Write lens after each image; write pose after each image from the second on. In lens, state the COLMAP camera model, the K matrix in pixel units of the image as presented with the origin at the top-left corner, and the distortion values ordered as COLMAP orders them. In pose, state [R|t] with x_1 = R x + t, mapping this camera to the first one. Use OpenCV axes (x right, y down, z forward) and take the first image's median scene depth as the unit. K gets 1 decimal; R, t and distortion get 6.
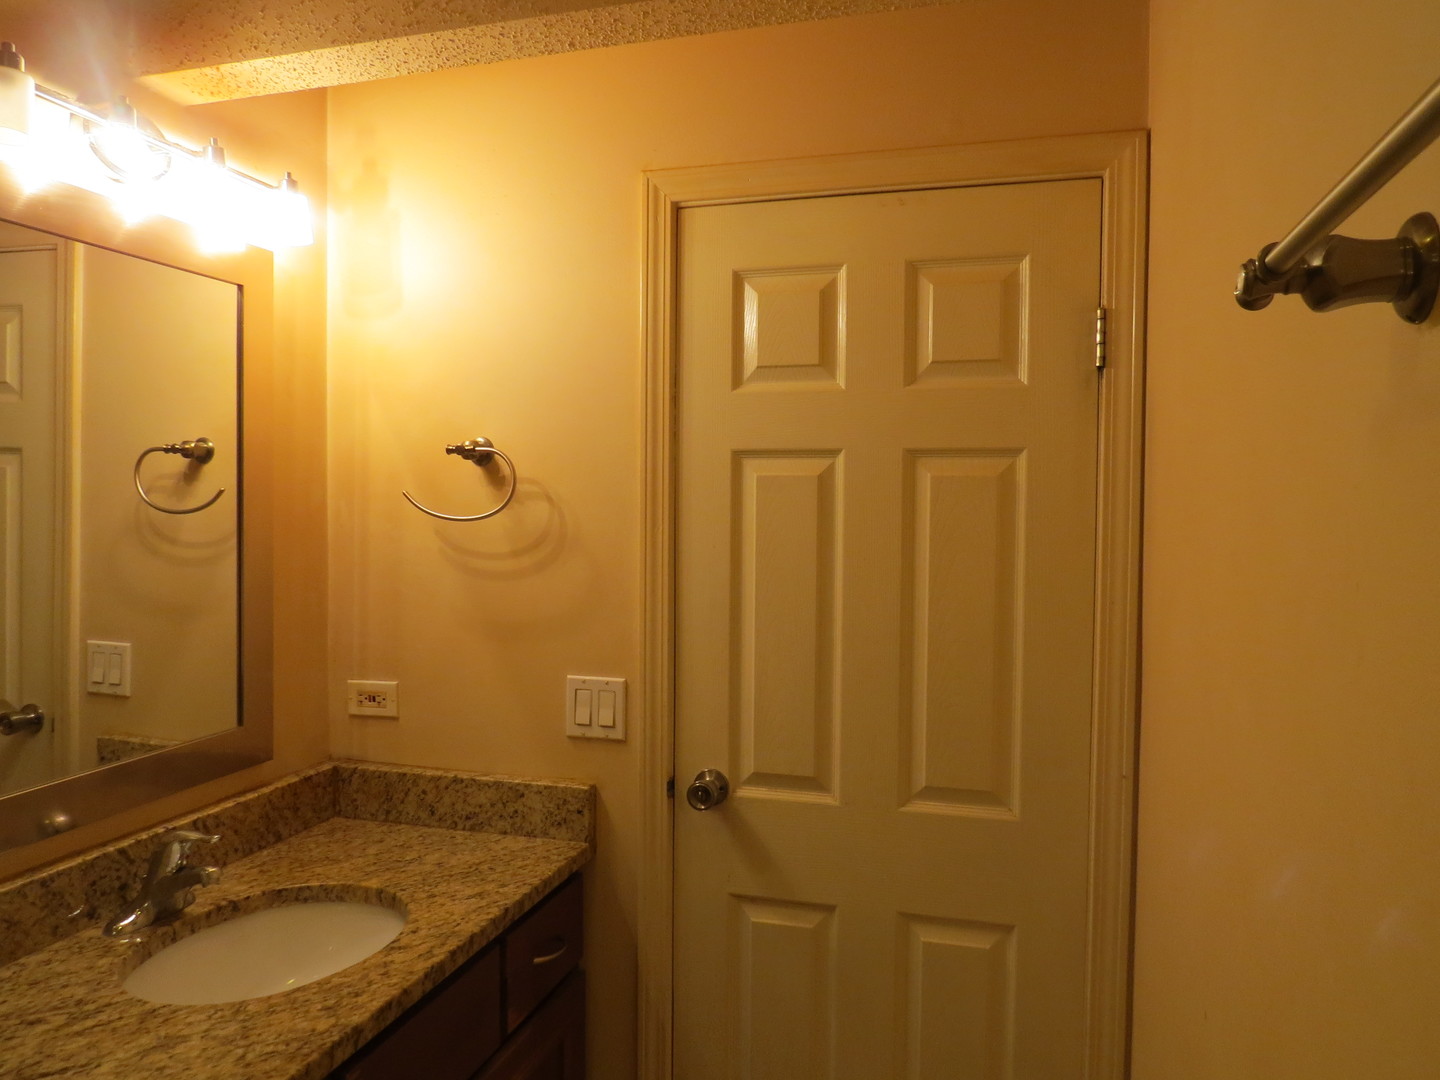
lens RADIAL K [[1027.1, 0, 719.6], [0, 1027.1, 532.7], [0, 0, 1]] dist [-0.020988, 0.007678]
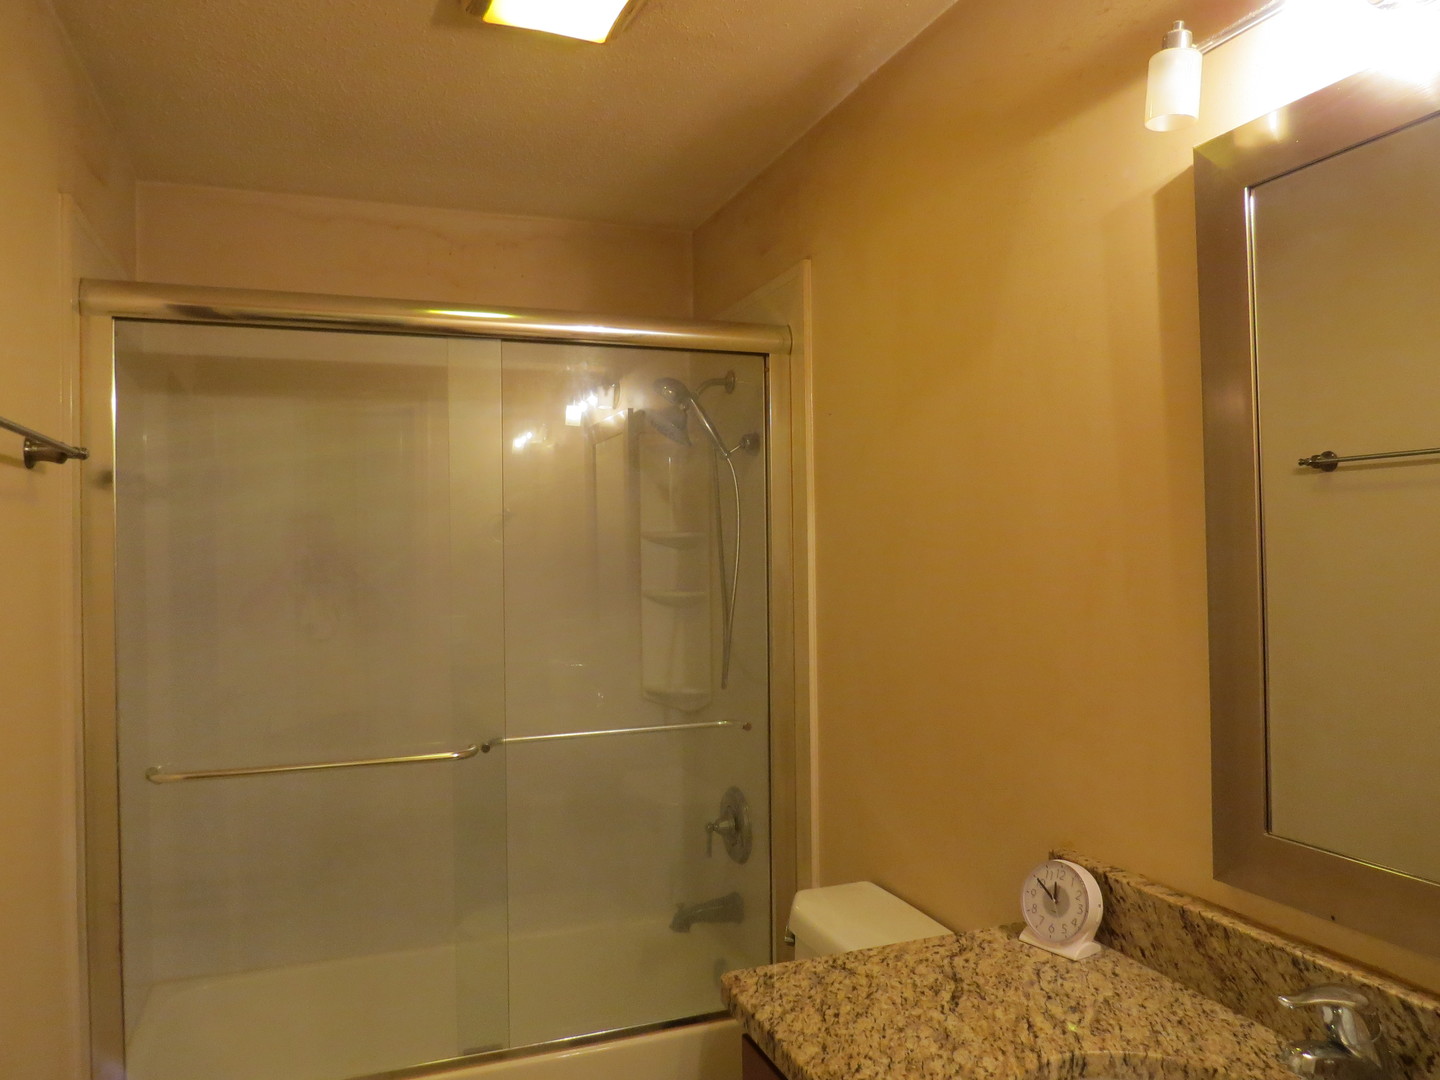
lens RADIAL K [[1027.1, 0, 719.6], [0, 1027.1, 532.7], [0, 0, 1]] dist [-0.020988, 0.007678]
pose [[-0.794264, -0.000236, -0.607572, 0.231823], [-0.006953, 0.999938, 0.008701, -0.008330], [0.607533, 0.011136, -0.794217, 1.526958]]
